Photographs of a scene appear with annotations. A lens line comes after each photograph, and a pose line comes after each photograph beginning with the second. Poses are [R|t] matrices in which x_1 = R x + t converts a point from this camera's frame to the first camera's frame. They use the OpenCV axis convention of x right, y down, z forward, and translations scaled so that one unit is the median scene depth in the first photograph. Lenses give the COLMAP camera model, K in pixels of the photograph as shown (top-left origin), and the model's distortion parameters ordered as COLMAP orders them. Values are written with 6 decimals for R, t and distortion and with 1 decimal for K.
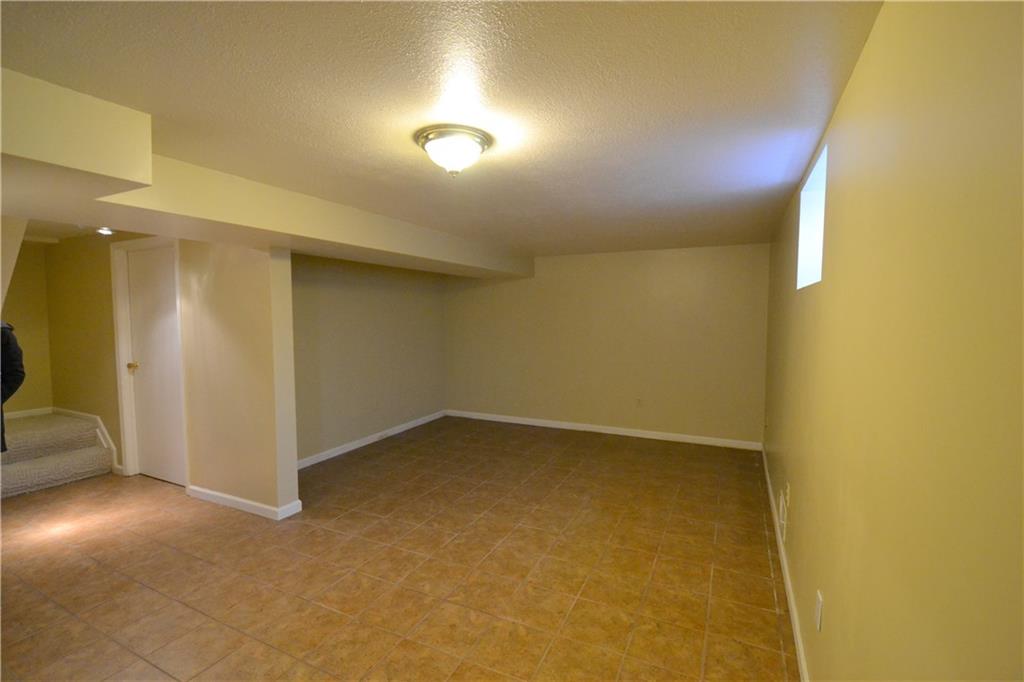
lens RADIAL K [[460.4, 0, 513.7], [0, 460.4, 340.1], [0, 0, 1]] dist [-0.029595, -0.001992]
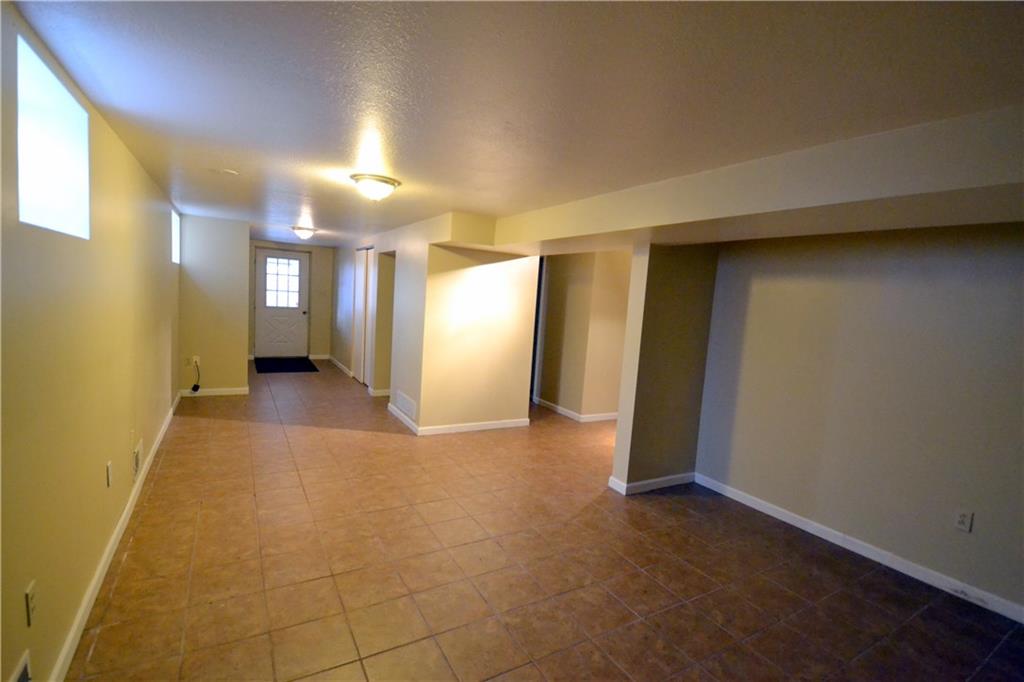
lens RADIAL K [[460.4, 0, 515.6], [0, 460.4, 338.4], [0, 0, 1]] dist [-0.029595, -0.001992]
pose [[-0.538074, 0.046695, -0.841603, 0.719374], [-0.122675, 0.983495, 0.132999, -0.118322], [0.833923, 0.174807, -0.523465, 1.712748]]
